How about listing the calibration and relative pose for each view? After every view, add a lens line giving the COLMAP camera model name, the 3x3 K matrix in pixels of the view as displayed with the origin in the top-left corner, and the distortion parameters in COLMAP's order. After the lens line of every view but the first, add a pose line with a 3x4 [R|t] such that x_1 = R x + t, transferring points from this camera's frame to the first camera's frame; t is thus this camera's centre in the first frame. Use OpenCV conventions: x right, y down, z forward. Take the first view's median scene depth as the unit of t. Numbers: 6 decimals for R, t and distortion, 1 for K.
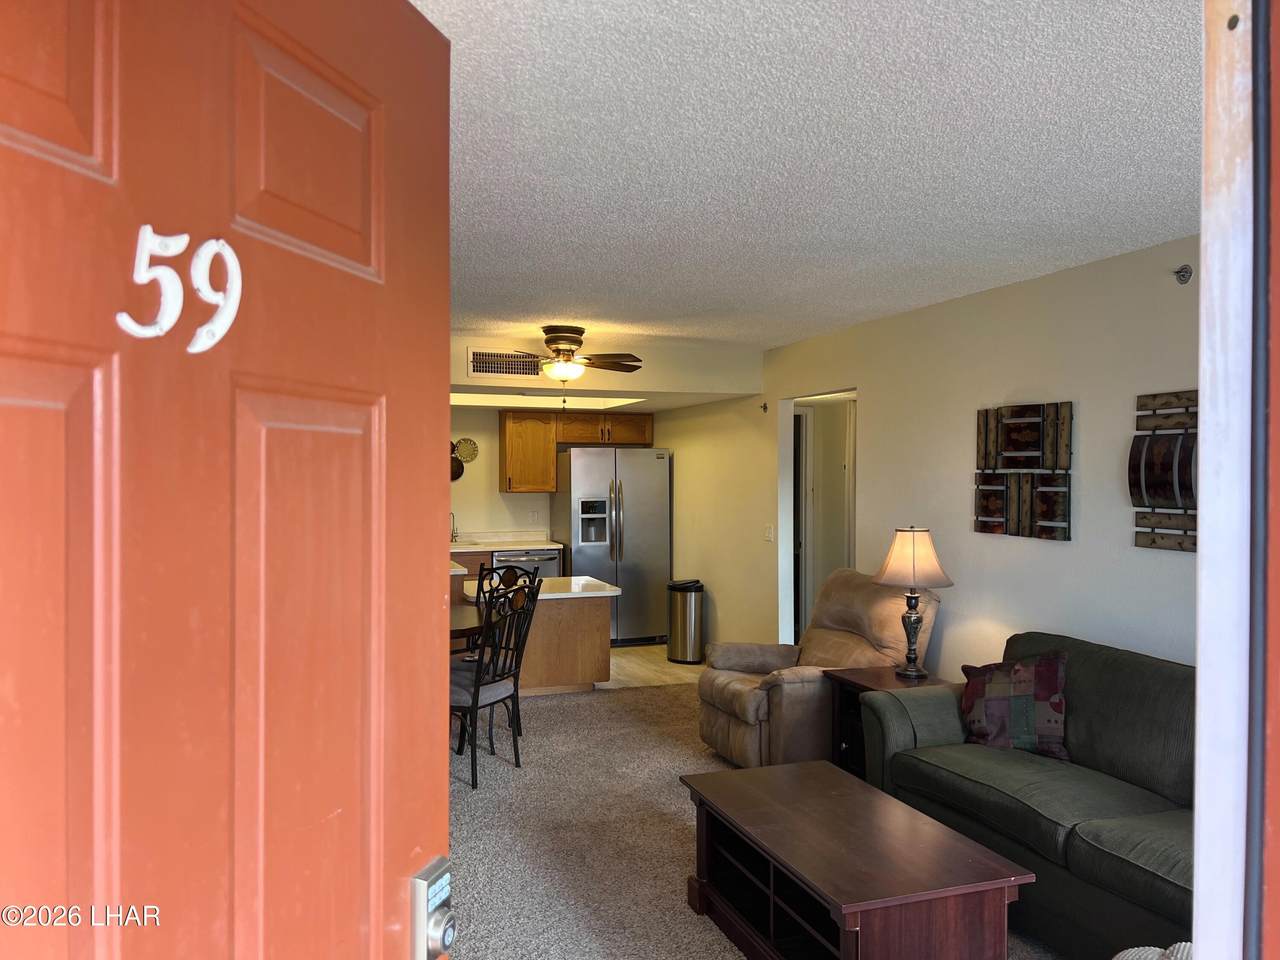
lens RADIAL K [[961.2, 0, 636.8], [0, 961.2, 483.5], [0, 0, 1]] dist [0.002493, -0.004136]
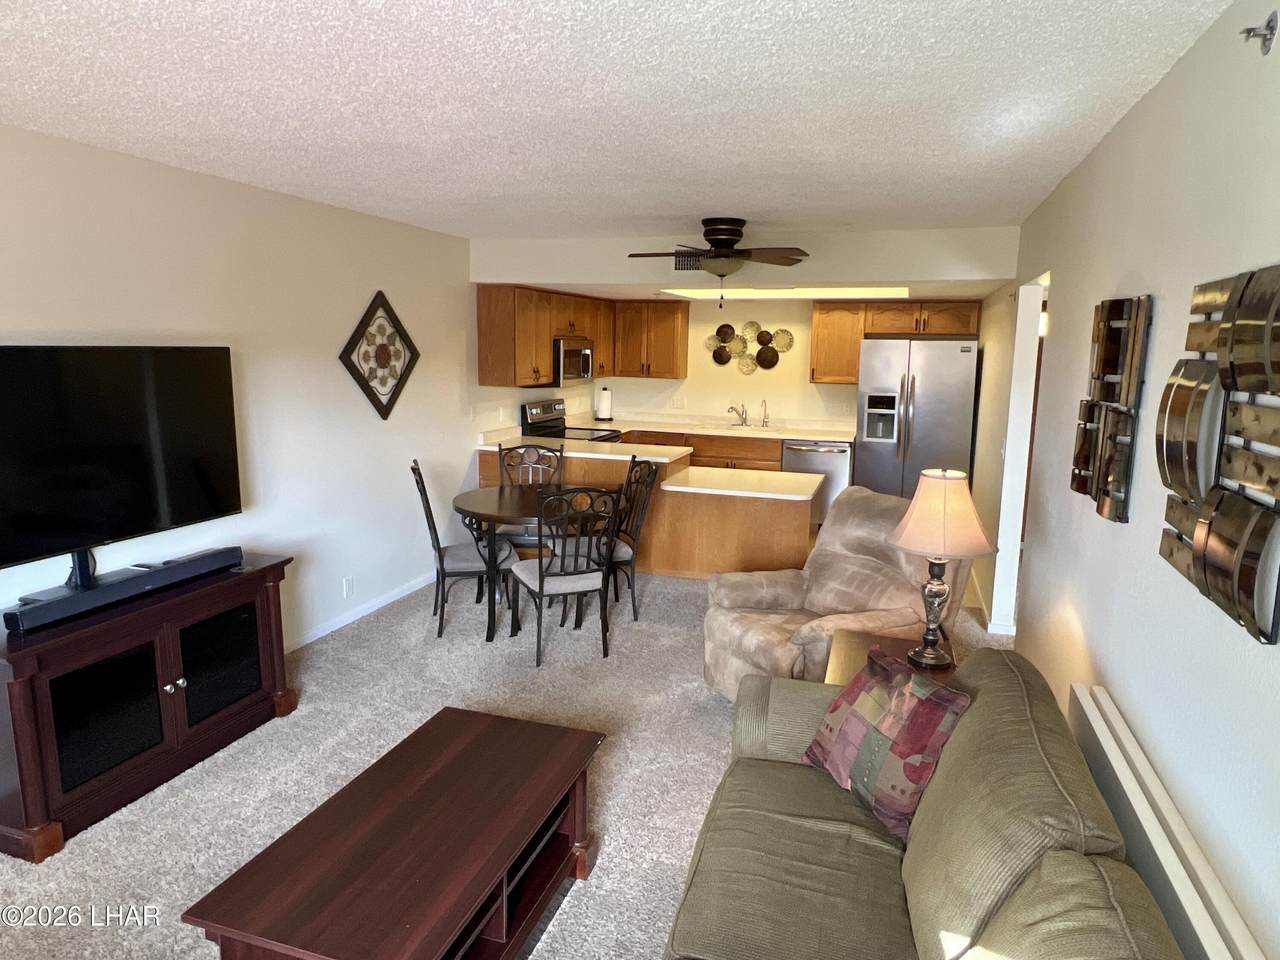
lens RADIAL K [[807.4, 0, 634.7], [0, 807.4, 479.0], [0, 0, 1]] dist [0.002736, -0.000383]
pose [[0.787468, 0.113560, -0.605804, 0.492967], [-0.020131, 0.987095, 0.158868, -0.044118], [0.616027, -0.112908, 0.779591, 0.382582]]
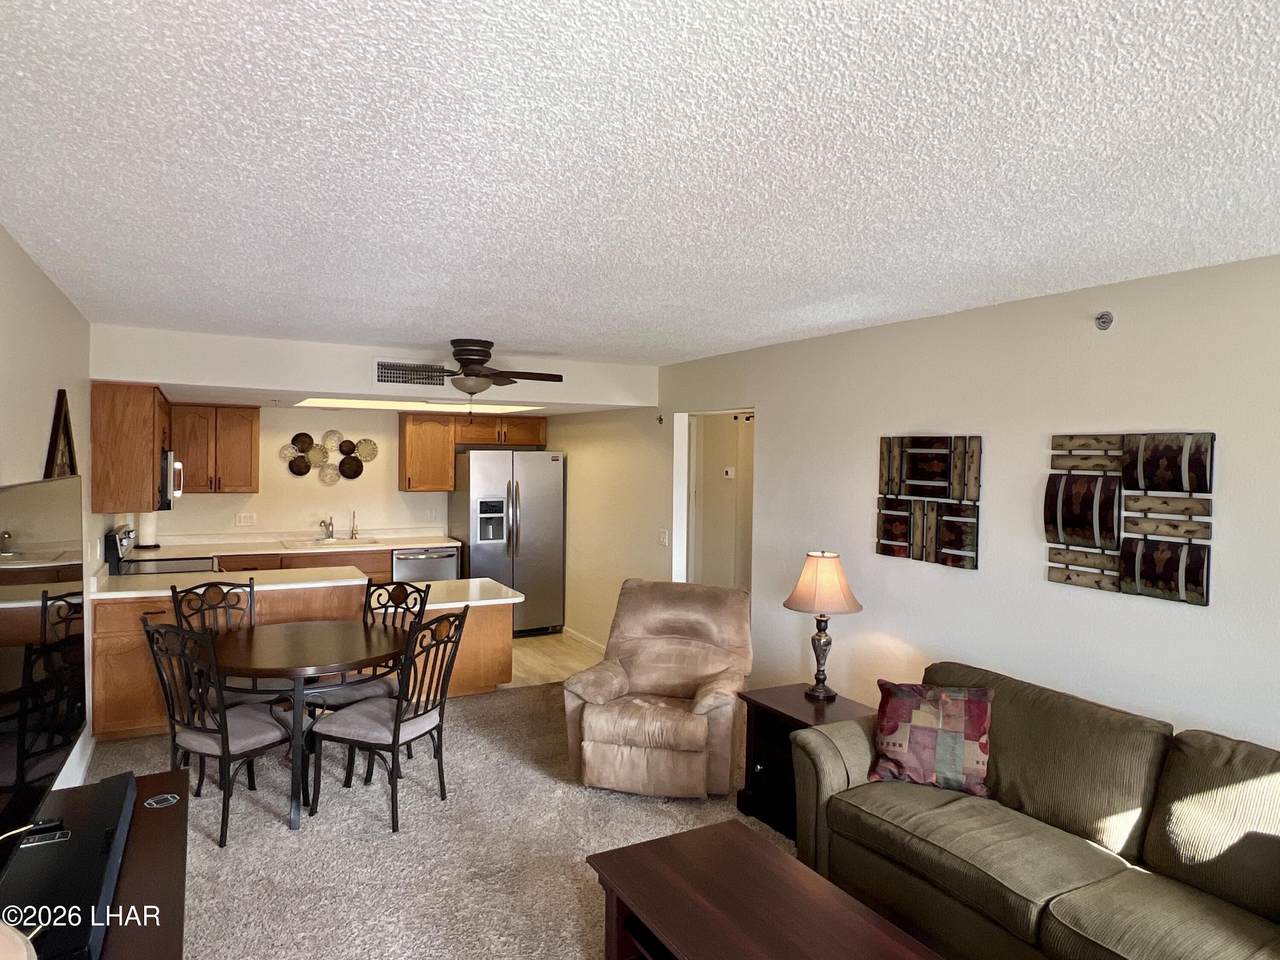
lens RADIAL K [[807.4, 0, 634.4], [0, 807.4, 477.2], [0, 0, 1]] dist [0.002736, -0.000383]
pose [[0.988083, 0.008348, 0.153698, -0.049513], [-0.011502, 0.999741, 0.019645, -0.051343], [-0.153494, -0.021179, 0.987923, 0.186055]]
